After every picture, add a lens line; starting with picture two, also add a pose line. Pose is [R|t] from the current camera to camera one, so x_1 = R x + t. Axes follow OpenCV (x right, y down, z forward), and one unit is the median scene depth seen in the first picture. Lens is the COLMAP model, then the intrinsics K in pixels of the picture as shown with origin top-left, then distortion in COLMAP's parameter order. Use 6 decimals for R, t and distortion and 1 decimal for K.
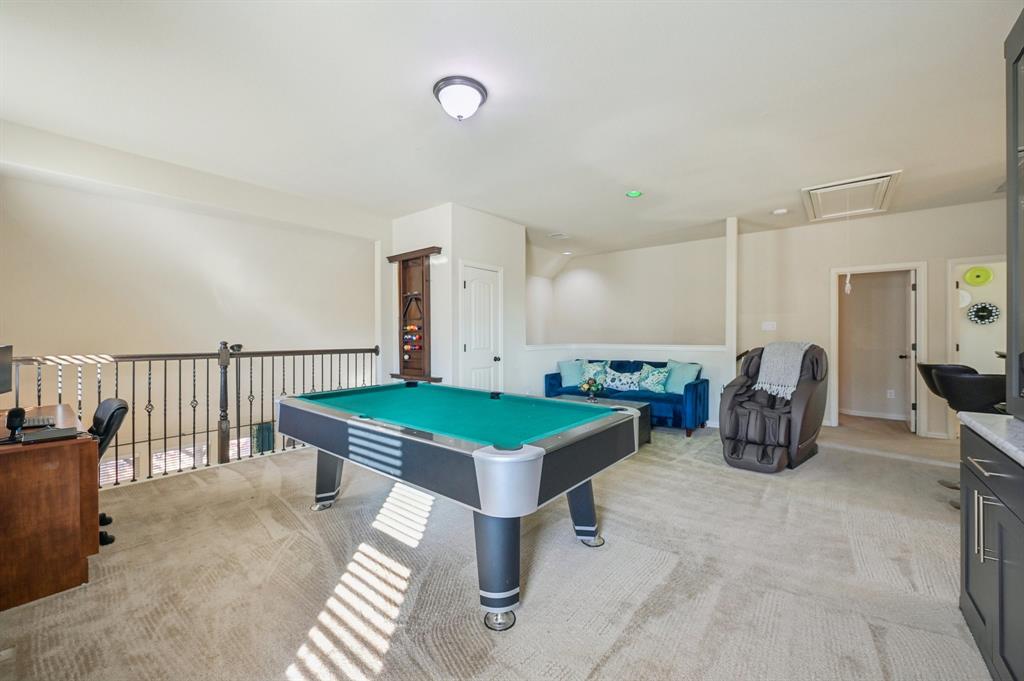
lens RADIAL K [[402.6, 0, 513.3], [0, 402.6, 336.7], [0, 0, 1]] dist [-0.001108, 0.000098]
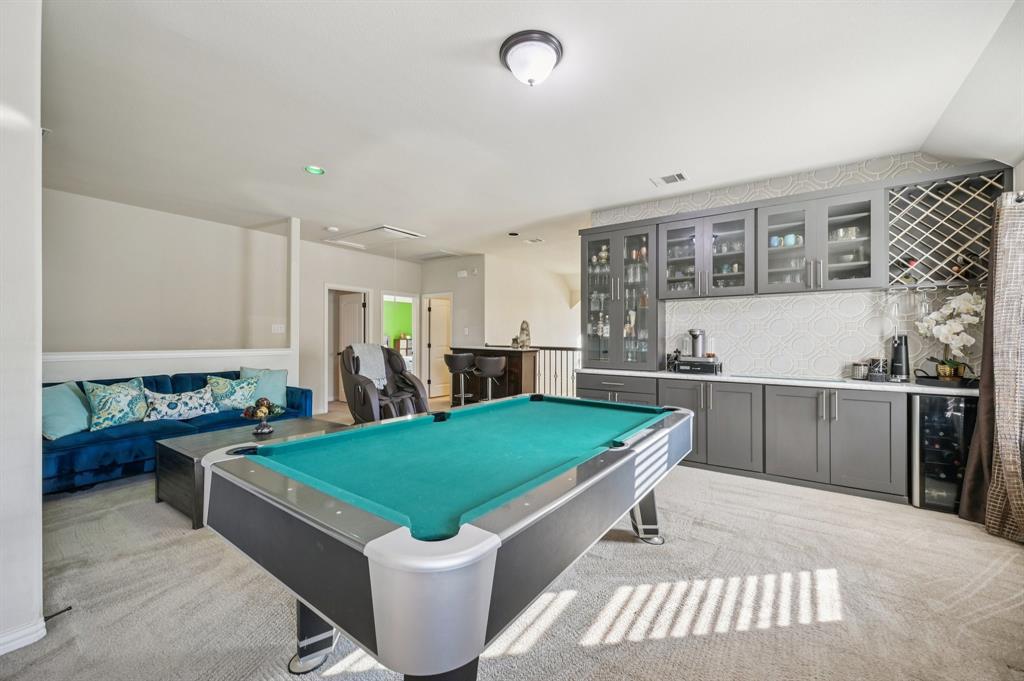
lens RADIAL K [[402.6, 0, 513.7], [0, 402.6, 337.8], [0, 0, 1]] dist [-0.001108, 0.000098]
pose [[-0.056532, 0.002007, 0.998399, -0.484071], [0.002294, 0.999996, -0.001880, -0.000418], [-0.998398, 0.002184, -0.056537, 0.532721]]
